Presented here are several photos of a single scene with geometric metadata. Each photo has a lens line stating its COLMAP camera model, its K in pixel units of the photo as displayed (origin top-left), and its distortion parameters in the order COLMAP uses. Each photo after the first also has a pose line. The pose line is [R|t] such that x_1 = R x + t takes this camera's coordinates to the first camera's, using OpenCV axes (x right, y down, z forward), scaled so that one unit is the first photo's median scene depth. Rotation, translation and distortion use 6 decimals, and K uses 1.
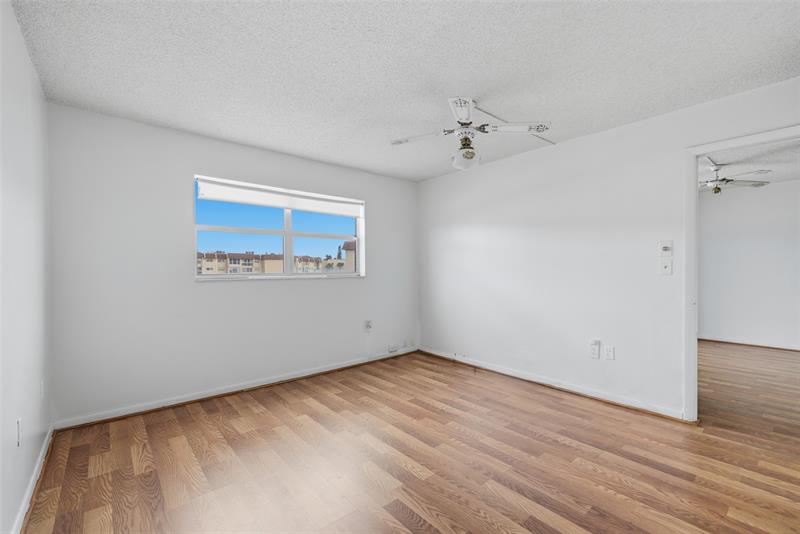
lens RADIAL K [[345.7, 0, 400.0], [0, 345.7, 267.0], [0, 0, 1]] dist [-0.001217, -0.000236]
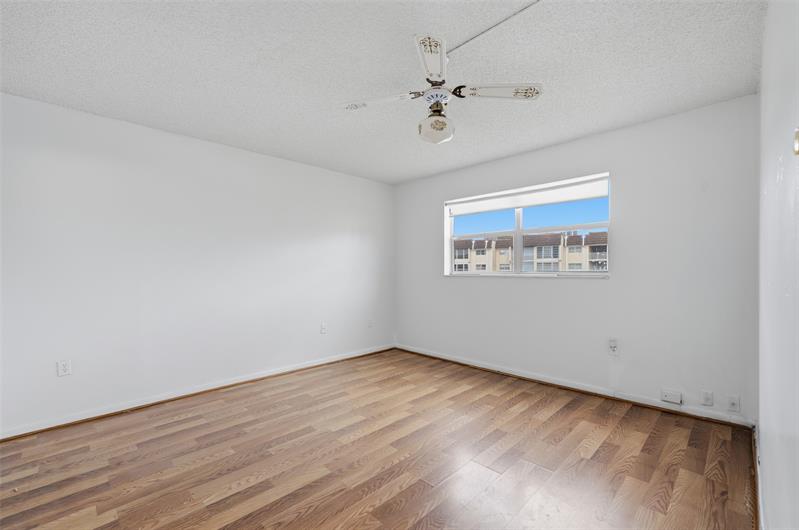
lens RADIAL K [[343.8, 0, 397.6], [0, 343.8, 272.7], [0, 0, 1]] dist [0.000337, 0.000031]
pose [[0.066636, 0.015687, -0.997654, 0.777432], [0.010657, 0.999808, 0.016433, 0.000207], [0.997720, -0.011727, 0.066456, 0.680473]]
